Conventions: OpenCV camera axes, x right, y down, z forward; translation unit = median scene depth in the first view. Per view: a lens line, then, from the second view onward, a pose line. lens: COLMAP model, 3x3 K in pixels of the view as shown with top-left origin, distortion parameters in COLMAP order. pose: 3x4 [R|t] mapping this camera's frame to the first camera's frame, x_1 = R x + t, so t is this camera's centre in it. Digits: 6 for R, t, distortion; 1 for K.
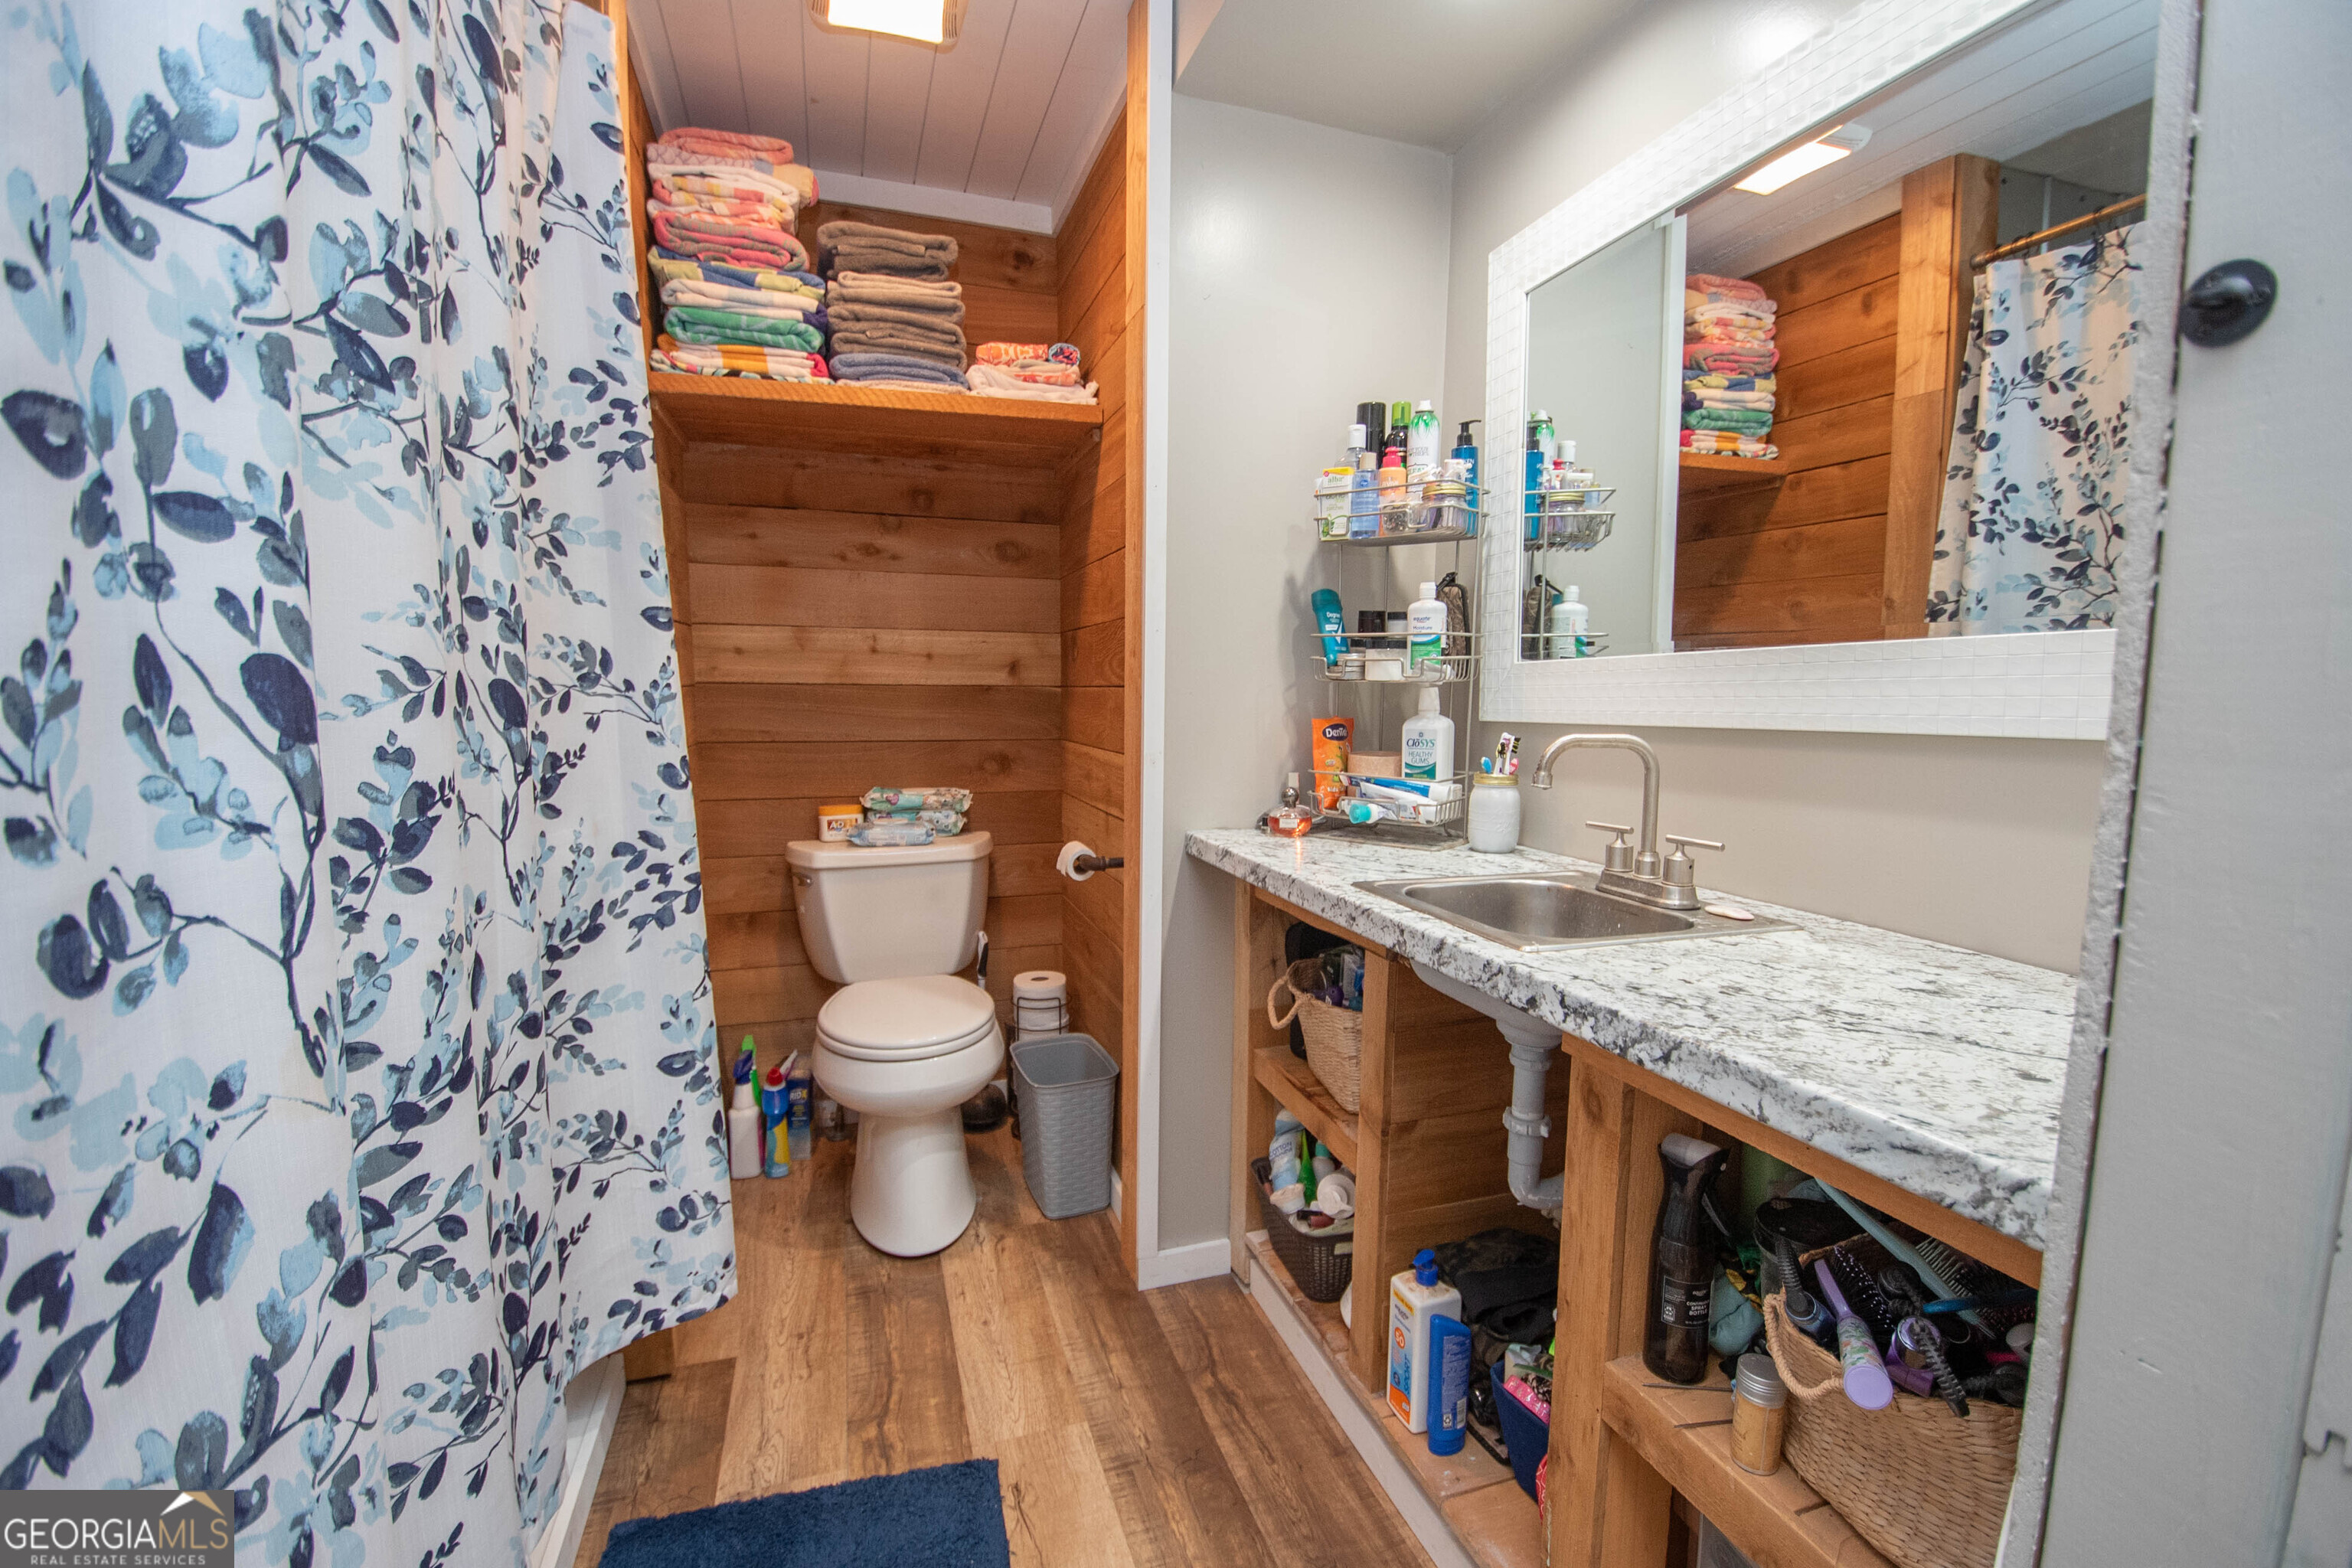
lens RADIAL K [[1008.6, 0, 1178.6], [0, 1008.6, 820.2], [0, 0, 1]] dist [-0.008644, -0.006573]
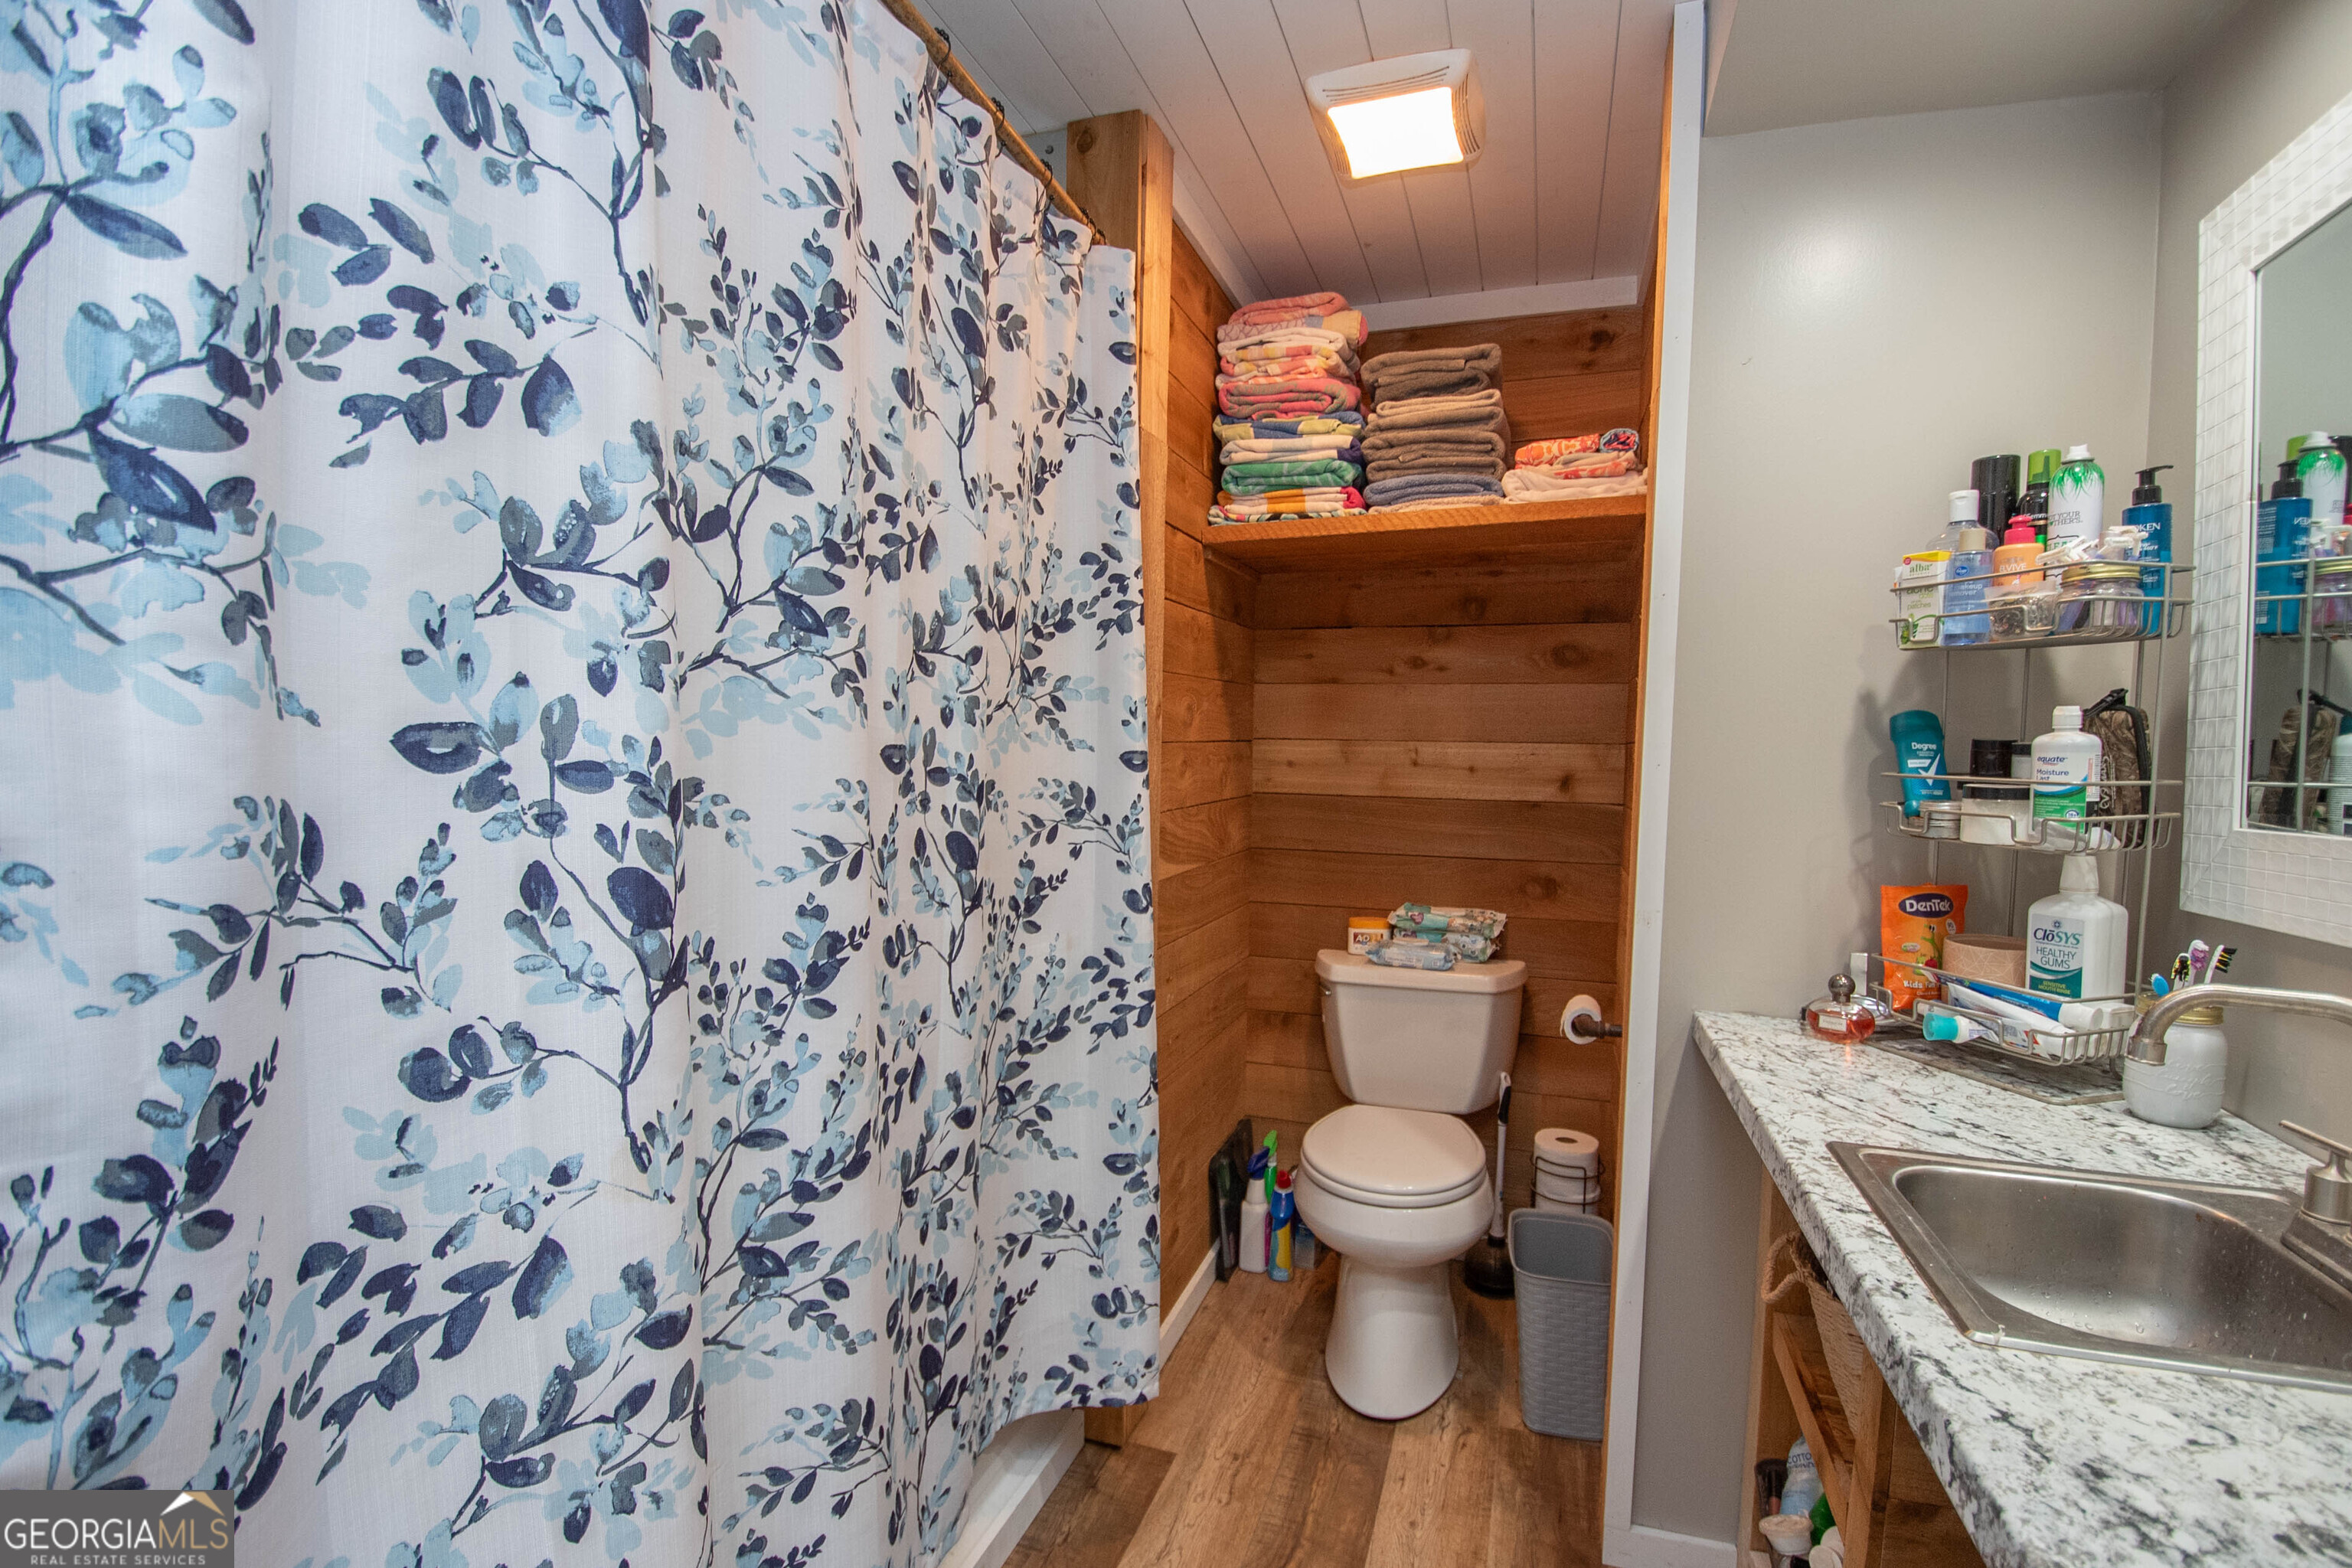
lens RADIAL K [[1036.9, 0, 1198.3], [0, 1036.9, 816.6], [0, 0, 1]] dist [0.004152, -0.020643]
pose [[0.804337, 0.043729, -0.592563, 0.183425], [-0.086253, 0.995318, -0.043629, -0.077758], [0.587880, 0.086202, 0.804342, 0.095164]]
